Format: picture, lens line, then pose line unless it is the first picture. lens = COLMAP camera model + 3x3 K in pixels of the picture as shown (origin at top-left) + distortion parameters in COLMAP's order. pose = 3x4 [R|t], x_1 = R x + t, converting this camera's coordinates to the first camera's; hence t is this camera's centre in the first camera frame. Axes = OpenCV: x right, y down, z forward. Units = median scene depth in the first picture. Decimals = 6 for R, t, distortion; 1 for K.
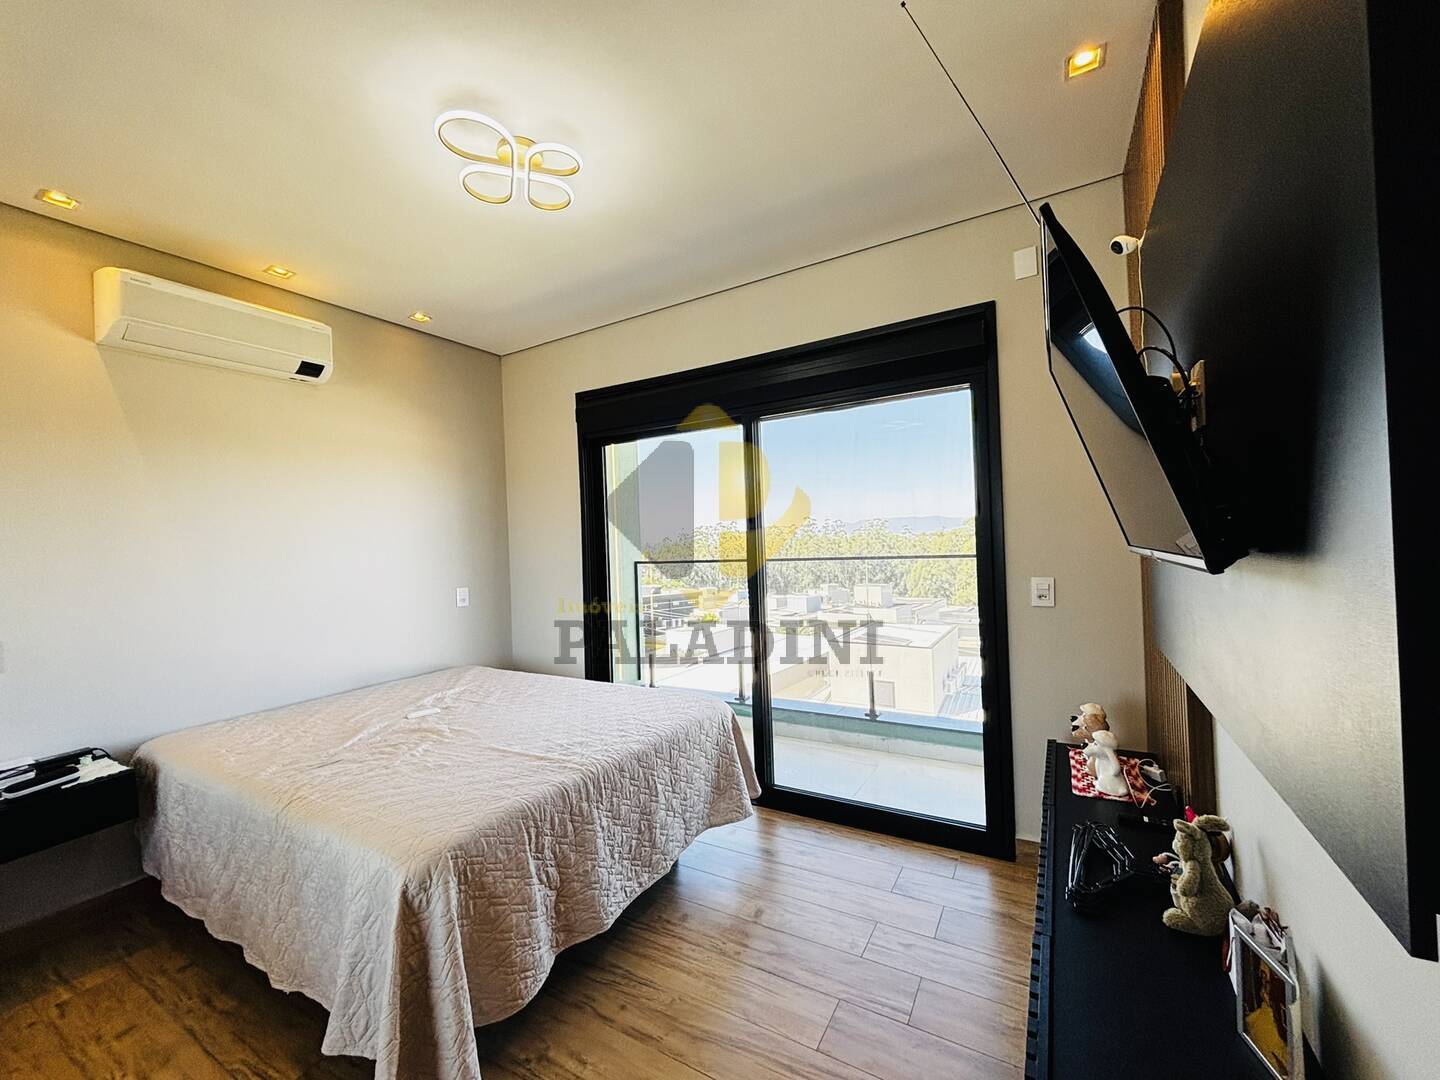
lens RADIAL K [[579.9, 0, 716.5], [0, 579.9, 535.8], [0, 0, 1]] dist [0.003578, -0.000124]
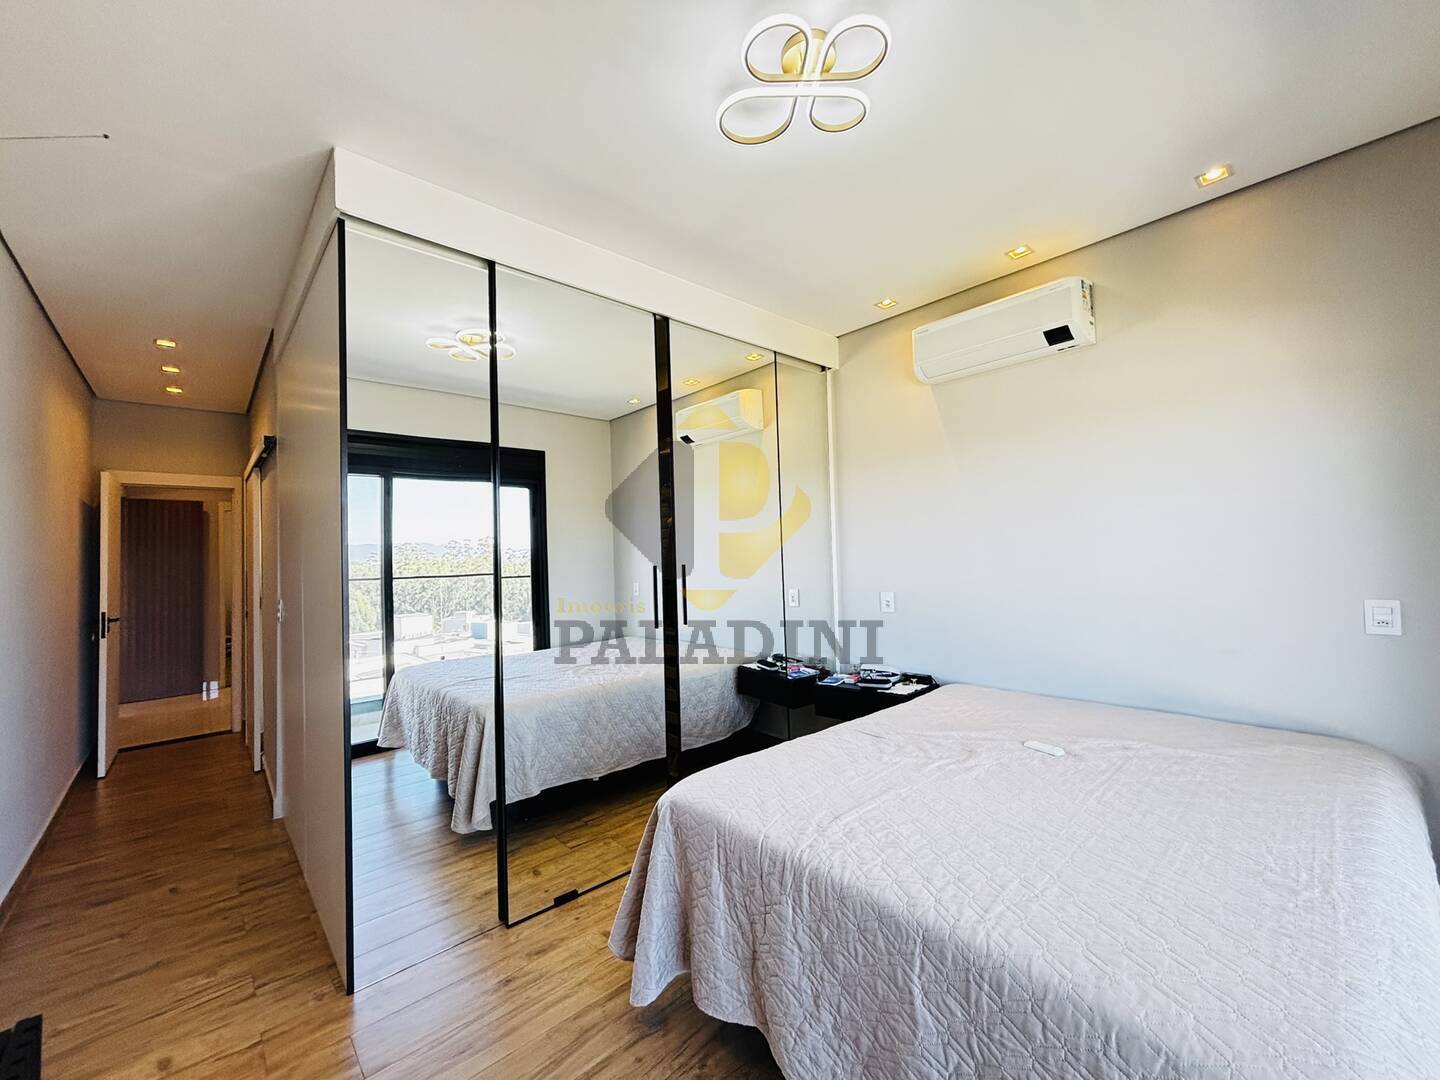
lens RADIAL K [[579.9, 0, 716.5], [0, 579.9, 535.8], [0, 0, 1]] dist [0.003578, -0.000124]
pose [[-0.288667, 0.016113, -0.957294, 0.470374], [0.051174, 0.998689, 0.001379, -0.003188], [0.956061, -0.048590, -0.289113, 1.050780]]
